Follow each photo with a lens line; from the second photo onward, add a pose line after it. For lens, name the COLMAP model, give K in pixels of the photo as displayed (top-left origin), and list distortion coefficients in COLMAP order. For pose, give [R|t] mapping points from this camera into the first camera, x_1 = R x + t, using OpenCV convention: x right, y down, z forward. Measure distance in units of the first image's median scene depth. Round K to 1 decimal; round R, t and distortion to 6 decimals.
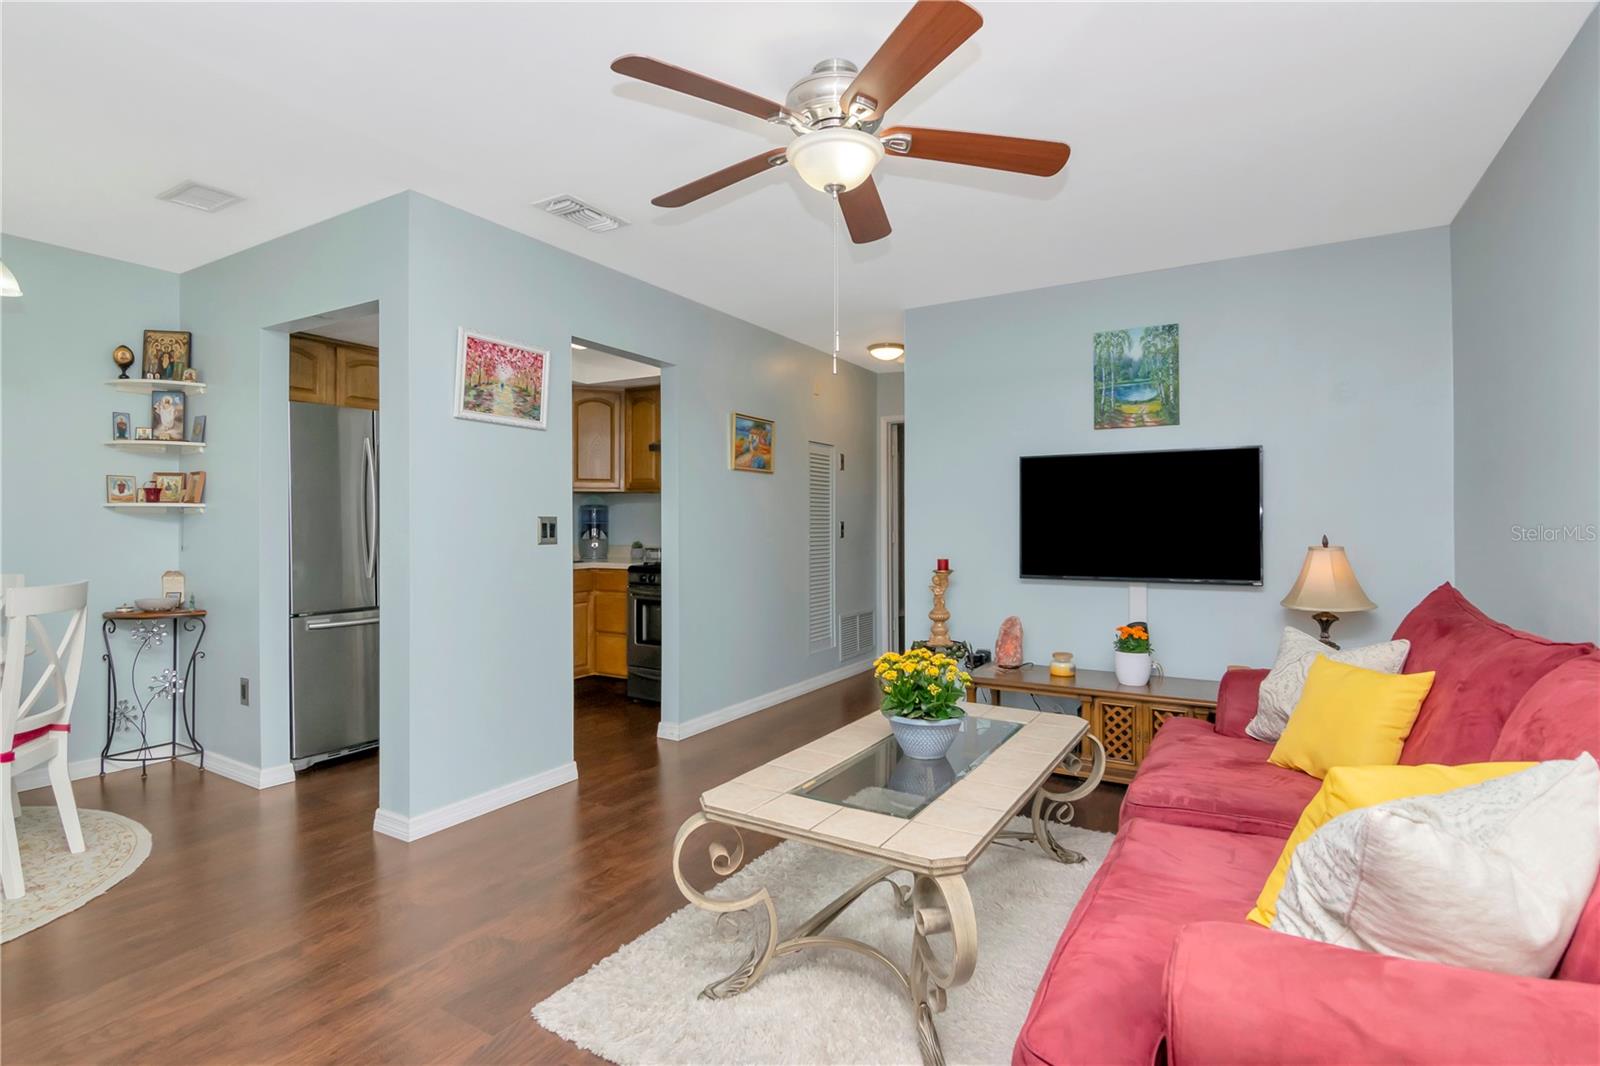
lens RADIAL K [[811.0, 0, 797.0], [0, 811.0, 520.1], [0, 0, 1]] dist [0.000160, -0.000187]
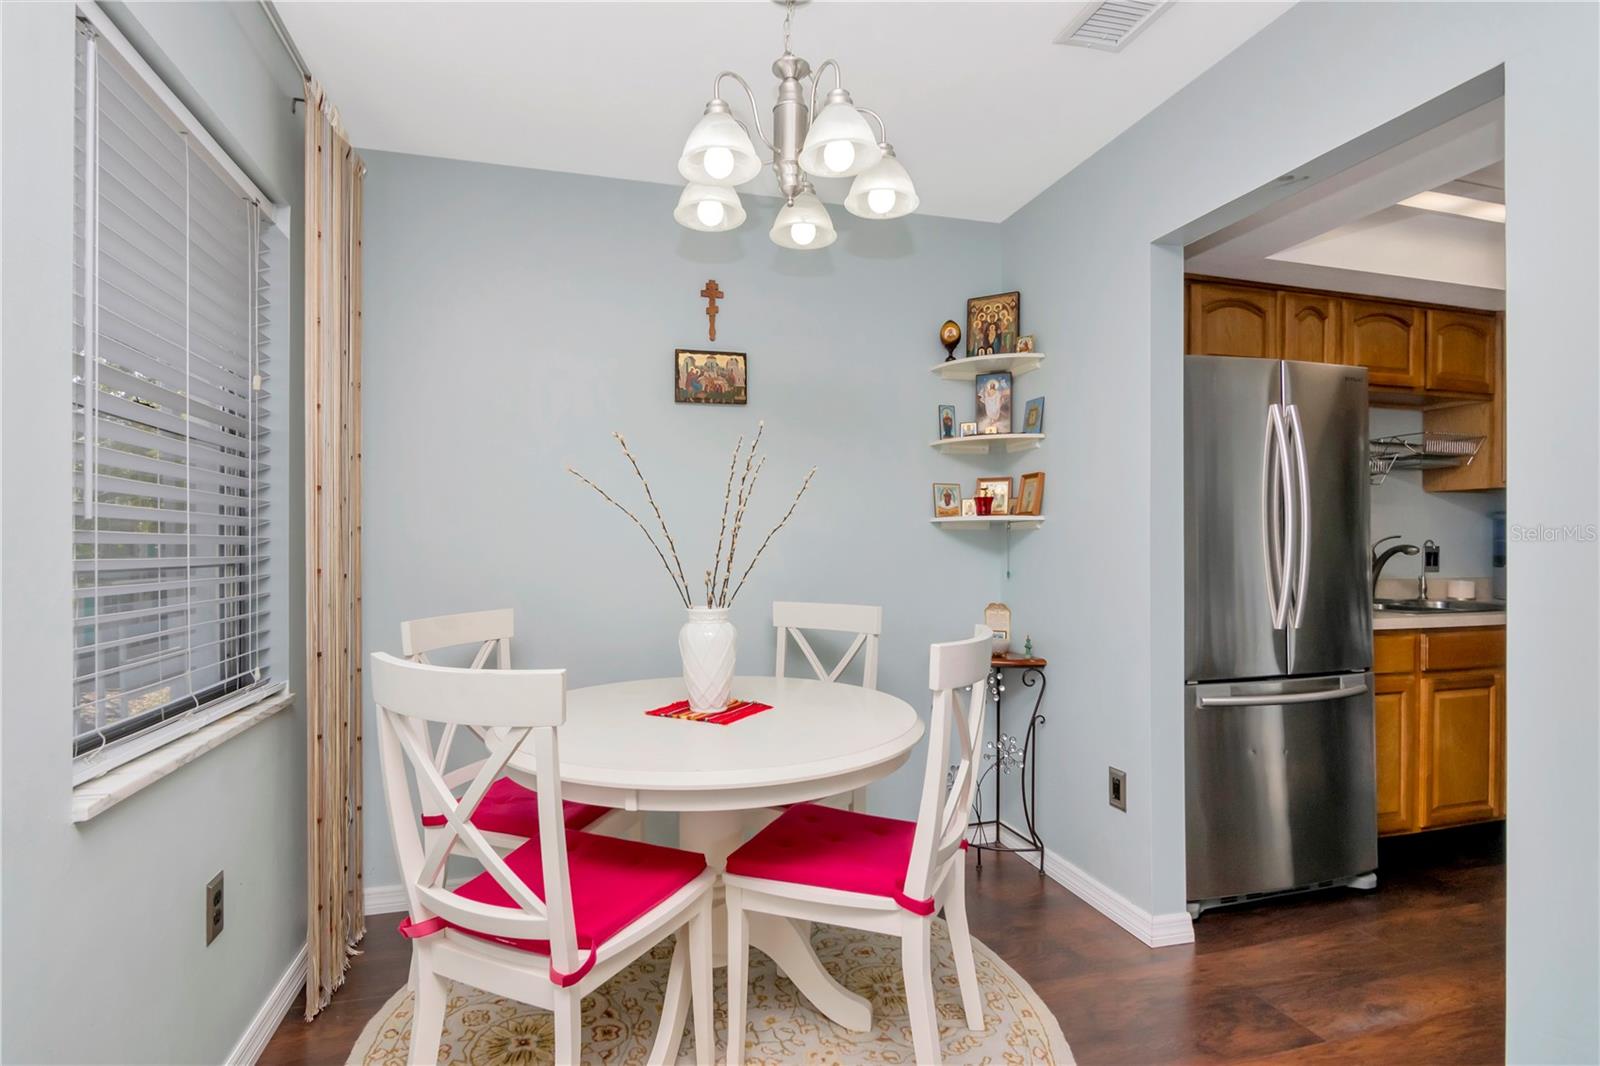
lens RADIAL K [[780.6, 0, 776.9], [0, 780.6, 540.7], [0, 0, 1]] dist [-0.000905, -0.000199]
pose [[0.735527, -0.007261, -0.677456, -0.427354], [0.007350, 0.999969, -0.002738, 0.002790], [0.677455, -0.002965, 0.735558, 0.310944]]
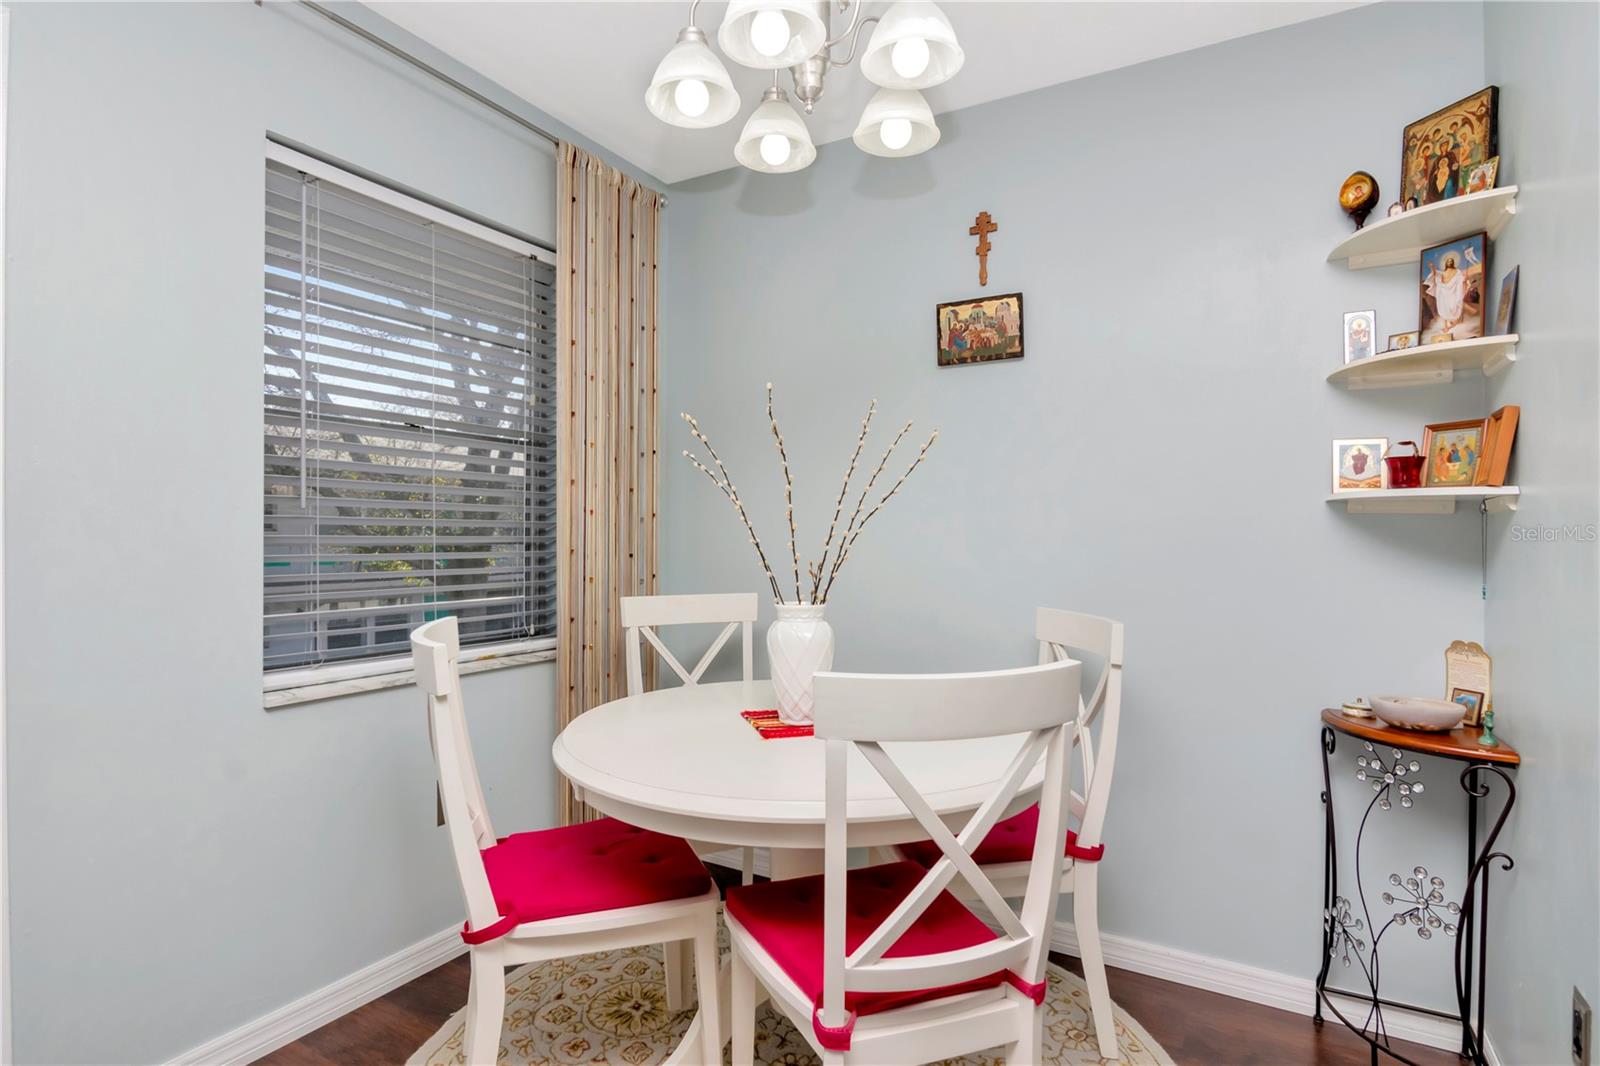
lens RADIAL K [[812.9, 0, 800.0], [0, 812.9, 533.0], [0, 0, 1]] dist [-0.017809, -0.000422]
pose [[0.021573, 0.001753, -0.999766, -0.344841], [-0.005969, 0.999981, 0.001624, 0.004170], [0.999749, 0.005933, 0.021583, 0.640324]]
